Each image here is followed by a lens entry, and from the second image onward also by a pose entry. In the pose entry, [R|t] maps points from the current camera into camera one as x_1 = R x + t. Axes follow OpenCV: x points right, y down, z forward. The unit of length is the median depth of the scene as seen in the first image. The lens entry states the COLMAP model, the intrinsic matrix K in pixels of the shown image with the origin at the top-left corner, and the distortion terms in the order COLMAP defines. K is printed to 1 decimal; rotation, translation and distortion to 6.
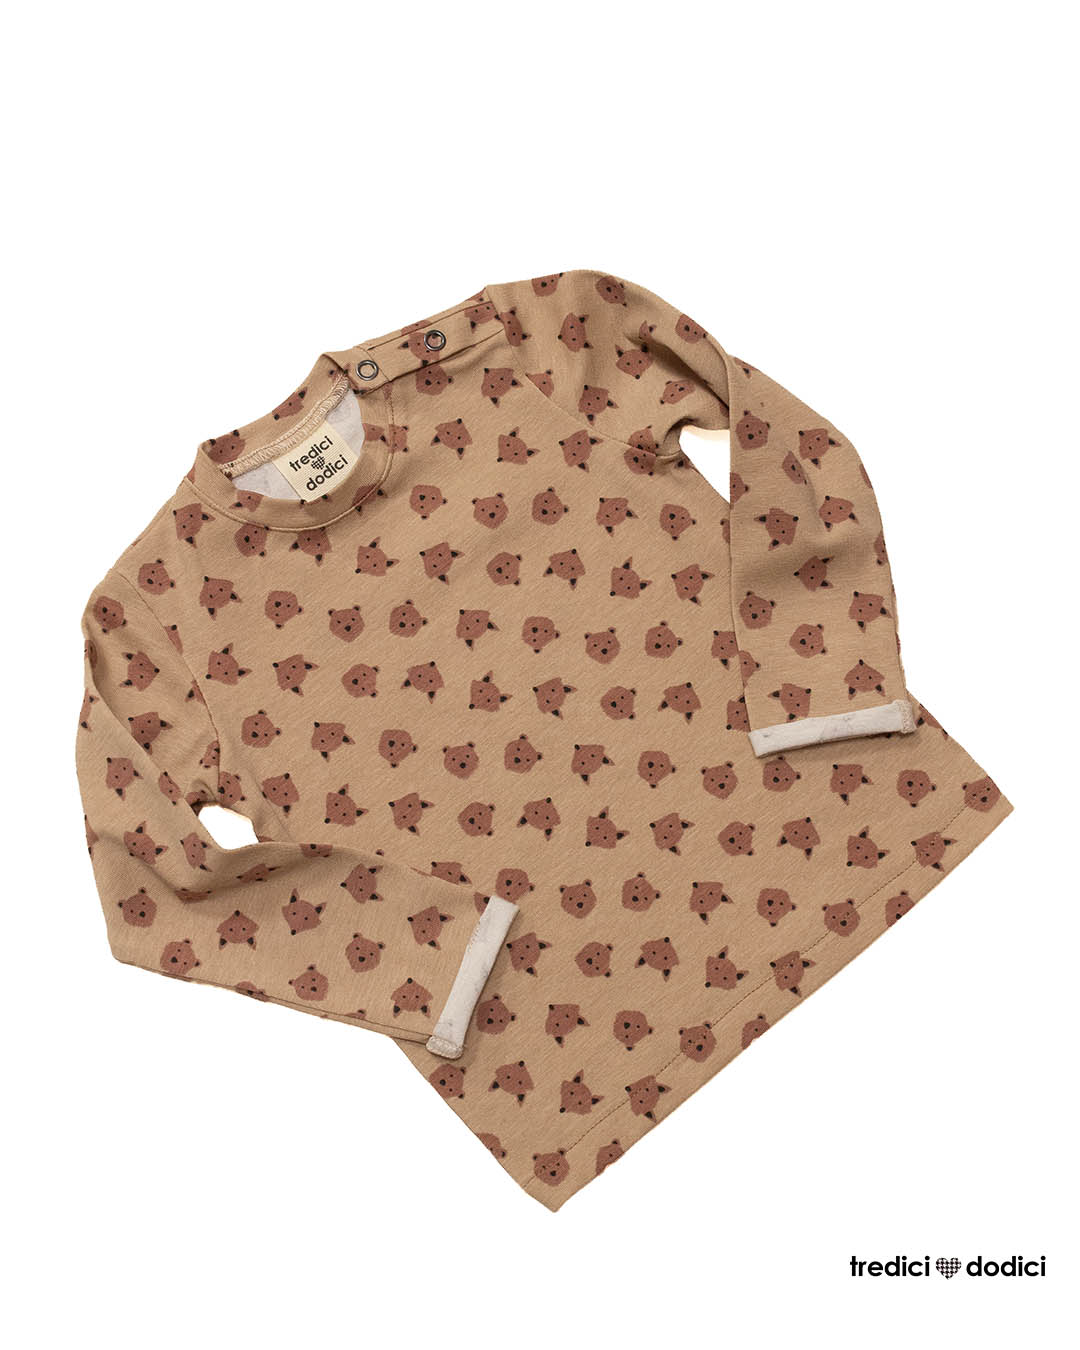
lens RADIAL K [[2956.4, 0, 540.0], [0, 2956.4, 675.0], [0, 0, 1]] dist [0.044917, -0.159119]
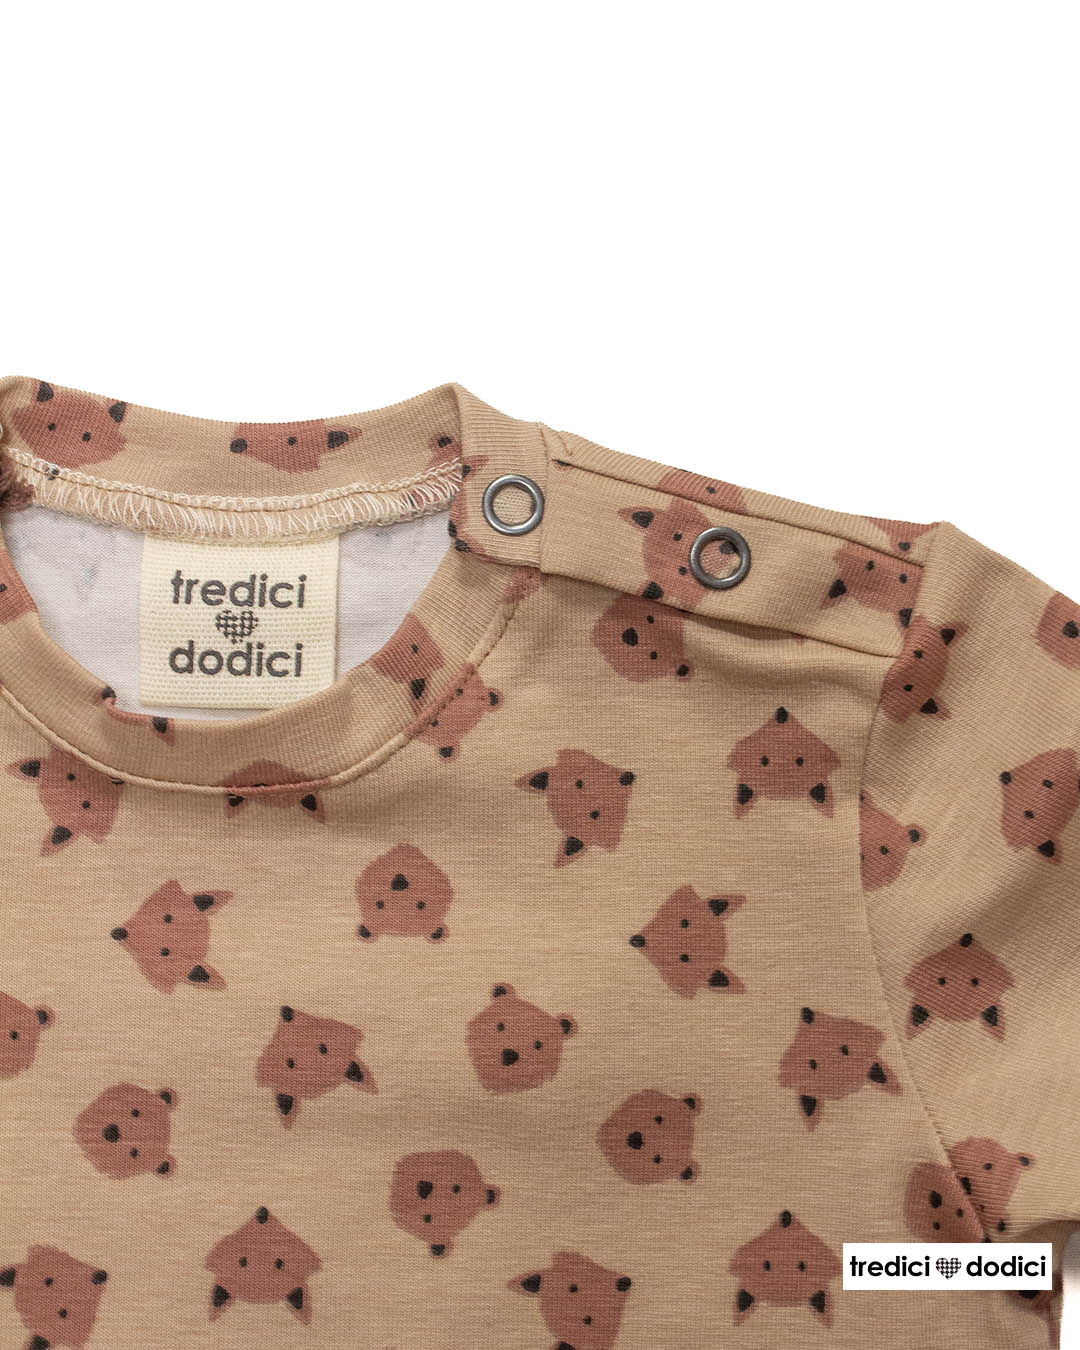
lens RADIAL K [[2956.4, 0, 540.0], [0, 2956.4, 675.0], [0, 0, 1]] dist [0.044917, -0.159119]
pose [[0.753274, 0.646647, -0.120109, -0.000556], [-0.623442, 0.760198, 0.182810, -0.154220], [0.209520, -0.062825, 0.975784, 0.655977]]
